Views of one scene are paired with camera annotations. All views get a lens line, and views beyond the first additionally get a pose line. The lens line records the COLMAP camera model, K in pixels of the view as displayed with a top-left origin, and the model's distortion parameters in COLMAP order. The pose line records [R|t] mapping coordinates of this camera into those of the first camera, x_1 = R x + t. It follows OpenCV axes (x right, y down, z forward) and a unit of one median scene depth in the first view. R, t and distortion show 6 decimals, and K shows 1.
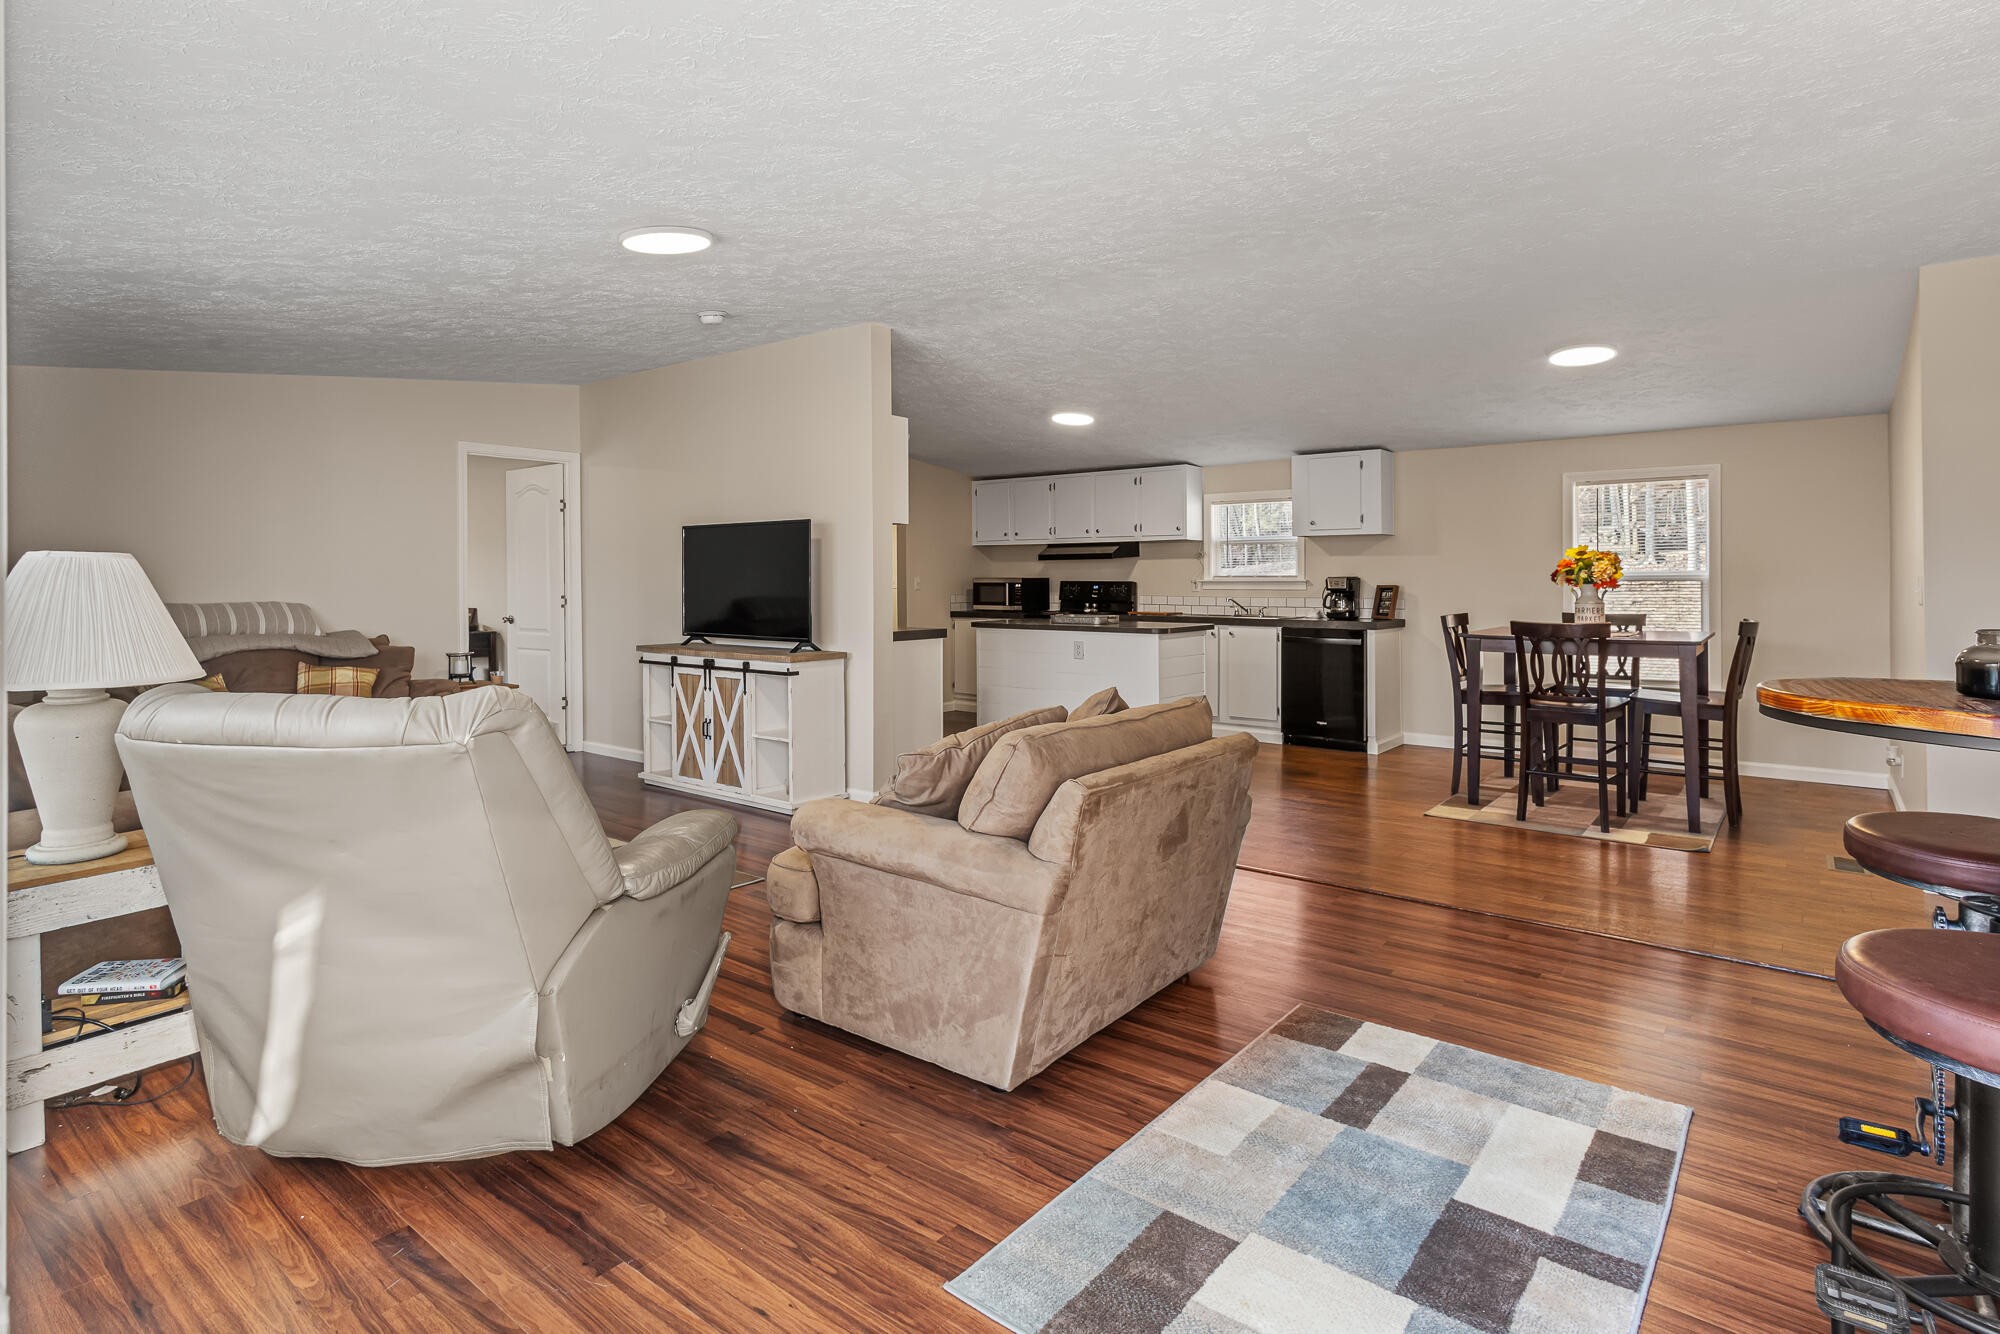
lens RADIAL K [[1055.9, 0, 941.6], [0, 1055.9, 573.8], [0, 0, 1]] dist [-0.000916, 0.000072]
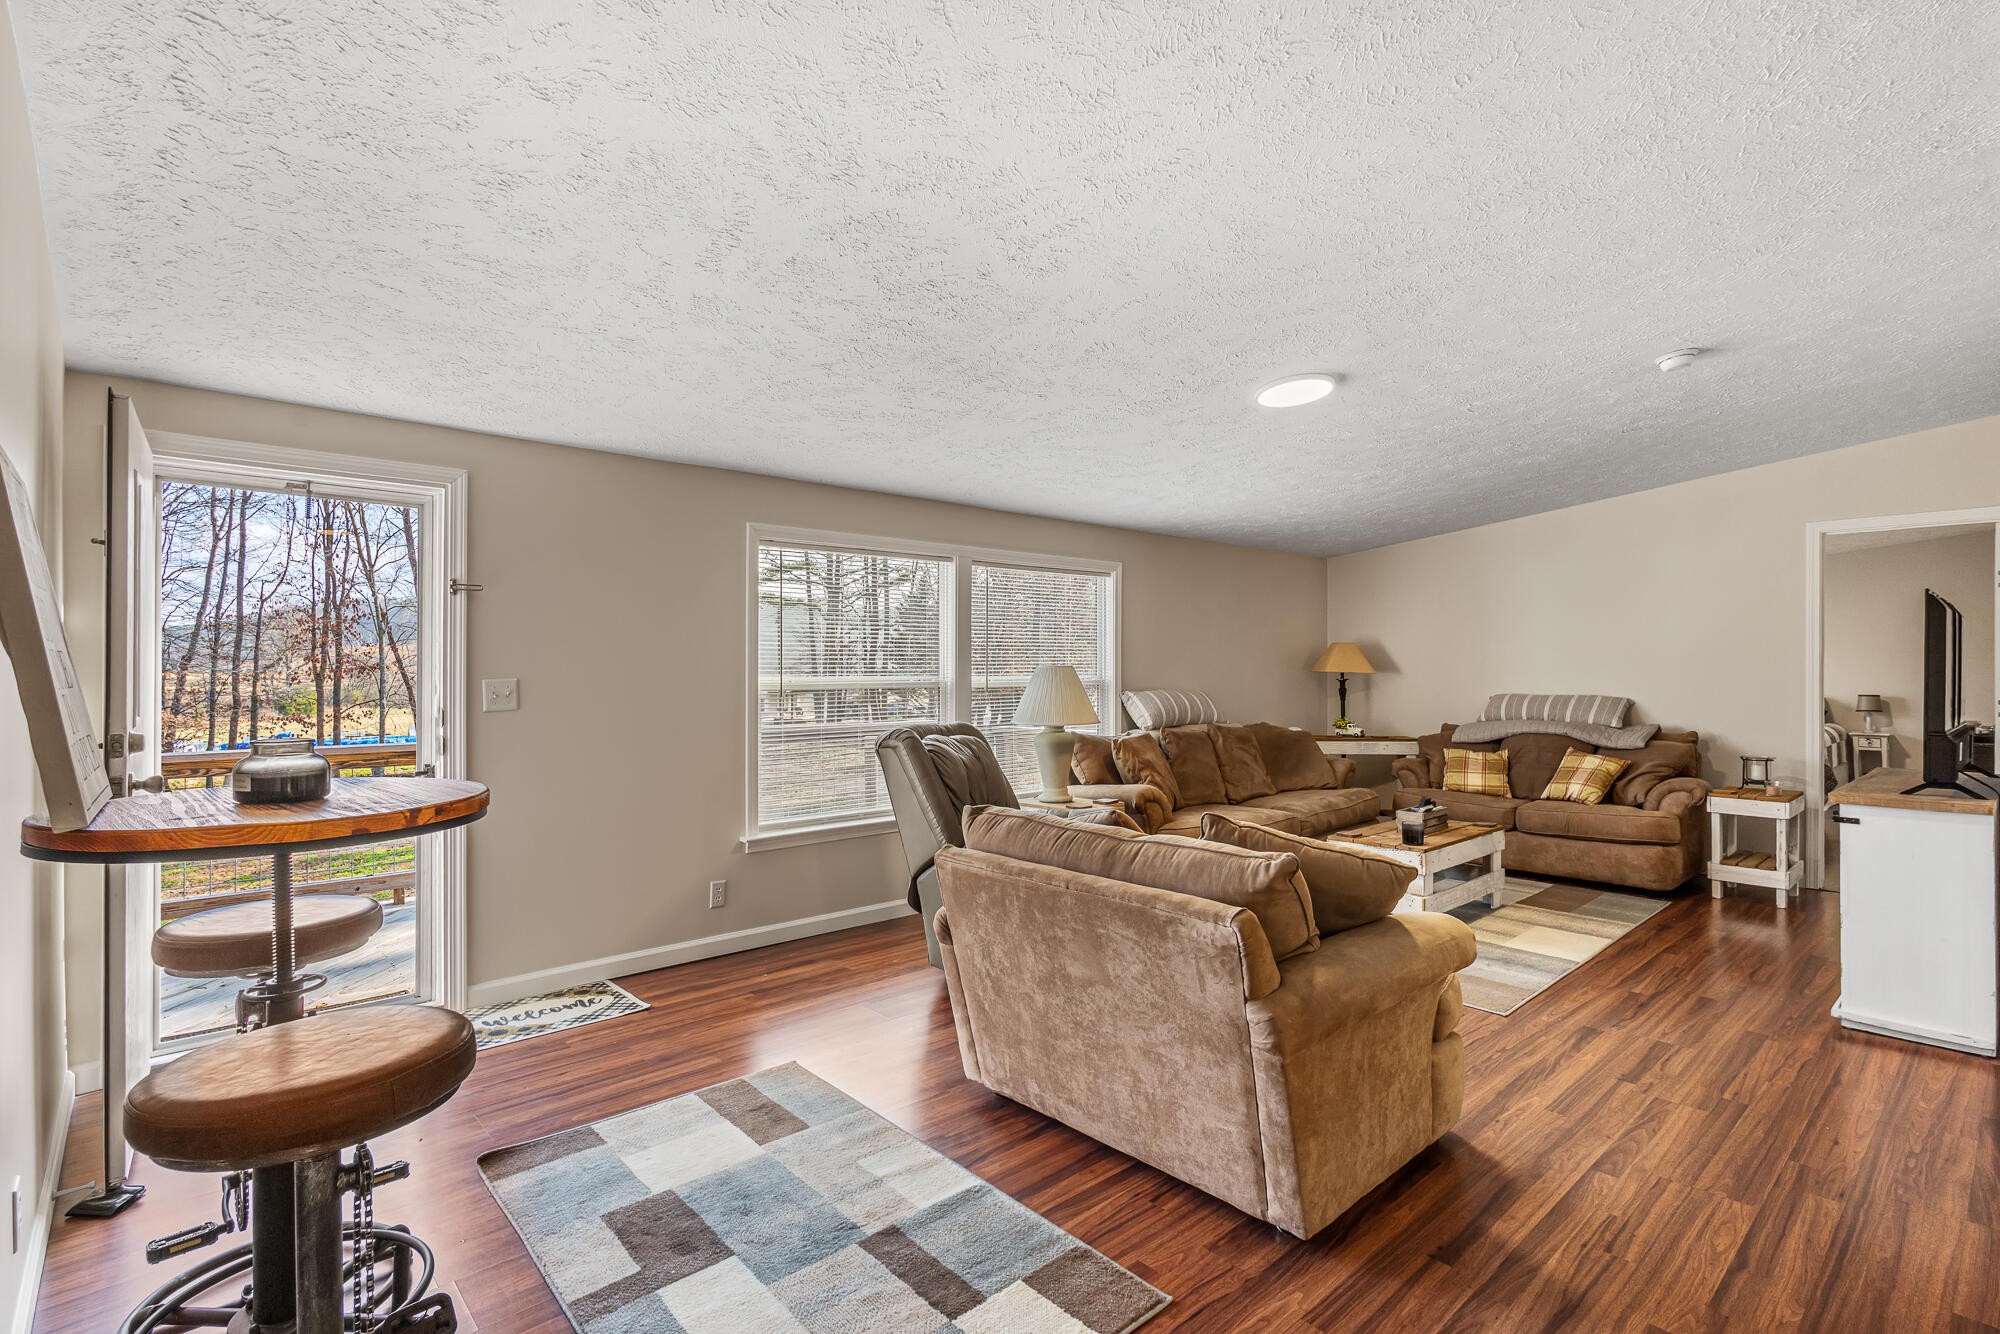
lens RADIAL K [[932.3, 0, 1000.0], [0, 932.3, 667.0], [0, 0, 1]] dist [0.006758, 0.000693]
pose [[-0.134994, 0.004529, -0.990836, 1.099844], [-0.000198, 0.999989, 0.004598, -0.021488], [0.990846, 0.000817, -0.134992, 1.093918]]
